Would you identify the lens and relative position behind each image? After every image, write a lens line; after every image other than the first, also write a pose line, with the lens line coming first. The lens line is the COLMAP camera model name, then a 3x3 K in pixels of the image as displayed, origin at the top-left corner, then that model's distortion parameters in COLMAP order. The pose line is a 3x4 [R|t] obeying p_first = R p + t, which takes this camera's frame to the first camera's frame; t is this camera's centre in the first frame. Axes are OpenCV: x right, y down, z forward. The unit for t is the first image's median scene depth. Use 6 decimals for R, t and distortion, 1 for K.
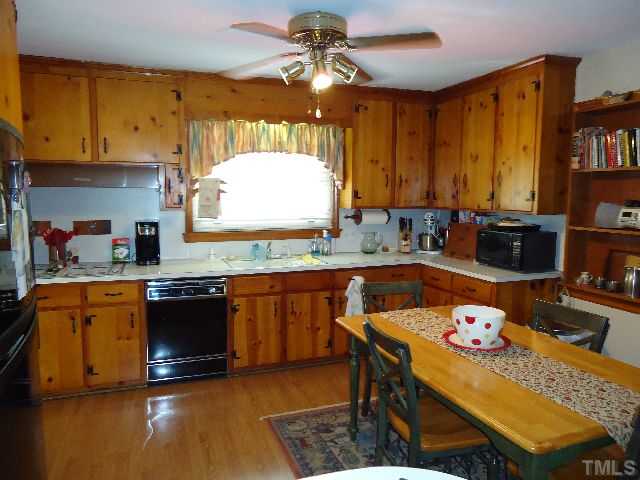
lens RADIAL K [[474.5, 0, 320.1], [0, 474.5, 240.0], [0, 0, 1]] dist [0.006169, 0.005378]
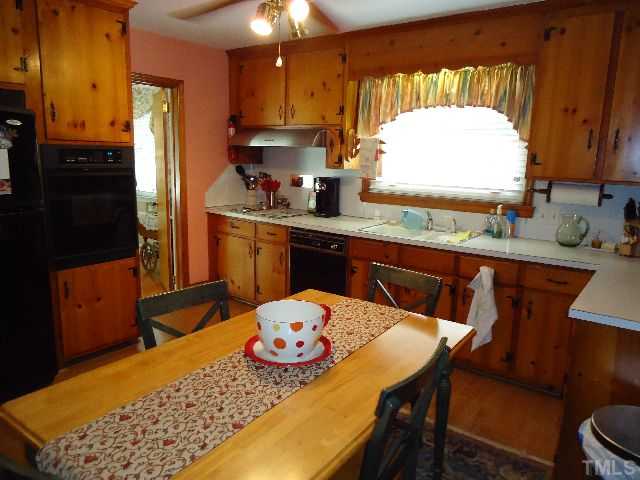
lens RADIAL K [[474.5, 0, 319.0], [0, 474.5, 240.3], [0, 0, 1]] dist [0.006169, 0.005378]
pose [[0.541032, 0.163918, -0.824873, 0.541134], [-0.108054, 0.986241, 0.125112, -0.031162], [0.834032, 0.021442, 0.551299, 0.353726]]
